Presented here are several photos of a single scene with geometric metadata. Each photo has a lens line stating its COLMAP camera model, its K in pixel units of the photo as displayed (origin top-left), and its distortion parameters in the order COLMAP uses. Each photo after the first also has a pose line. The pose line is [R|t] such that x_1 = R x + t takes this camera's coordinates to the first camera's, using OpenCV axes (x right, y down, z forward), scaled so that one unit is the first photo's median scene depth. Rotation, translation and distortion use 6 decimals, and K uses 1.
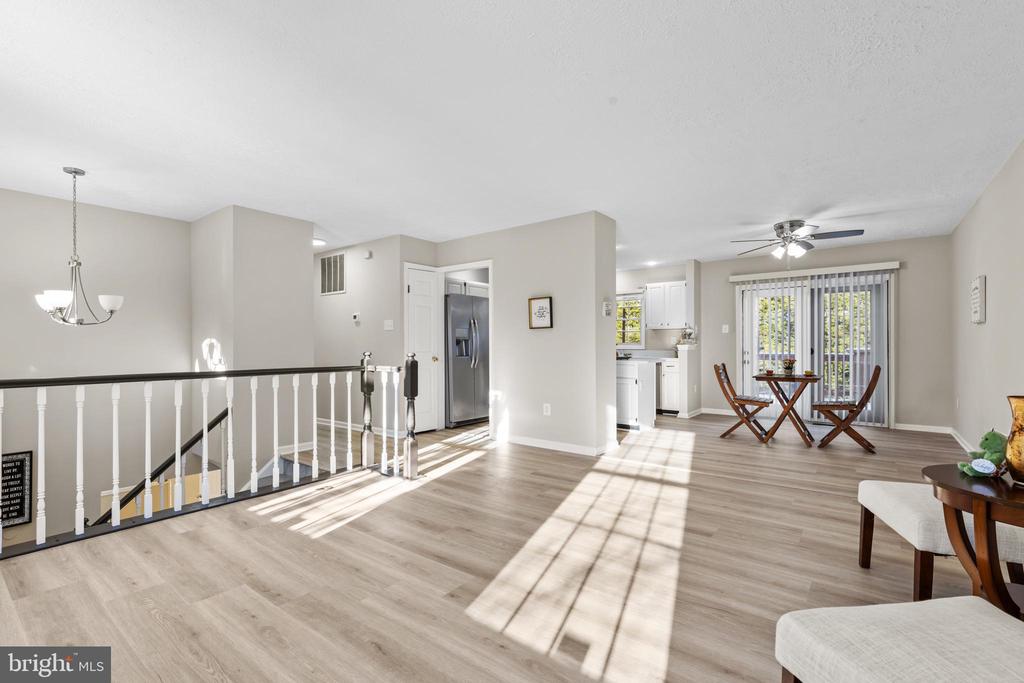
lens RADIAL K [[459.4, 0, 508.2], [0, 459.4, 345.8], [0, 0, 1]] dist [0.004438, 0.001212]
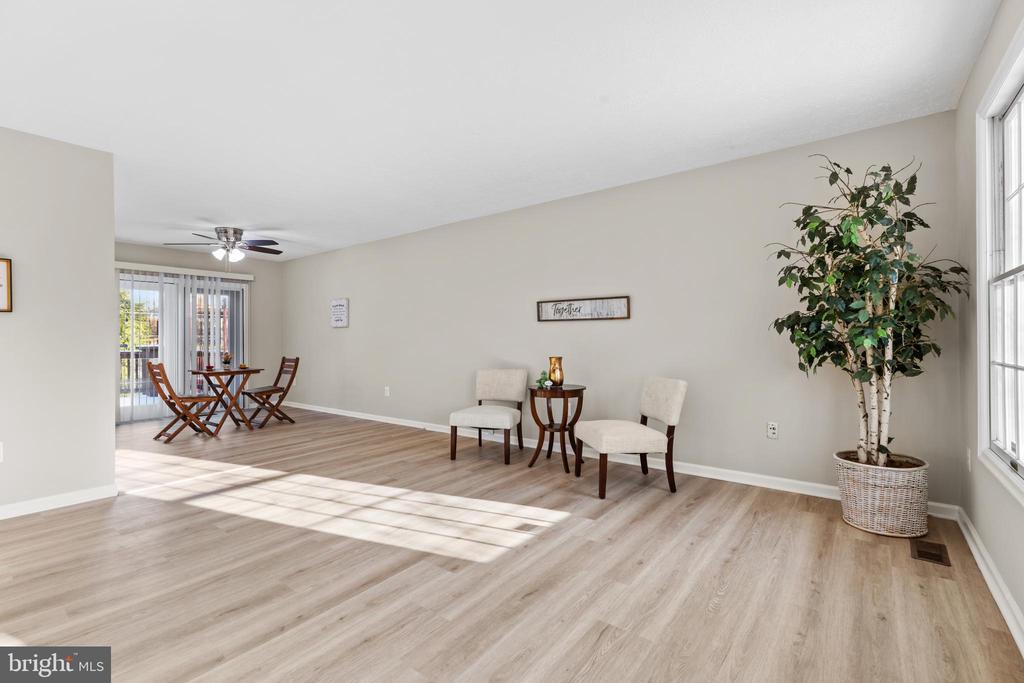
lens RADIAL K [[459.4, 0, 510.2], [0, 459.4, 337.0], [0, 0, 1]] dist [0.004438, 0.001212]
pose [[0.006530, 0.008143, 0.999946, -0.873496], [0.006867, 0.999943, -0.008188, 0.003634], [-0.999955, 0.006920, 0.006473, 0.618491]]
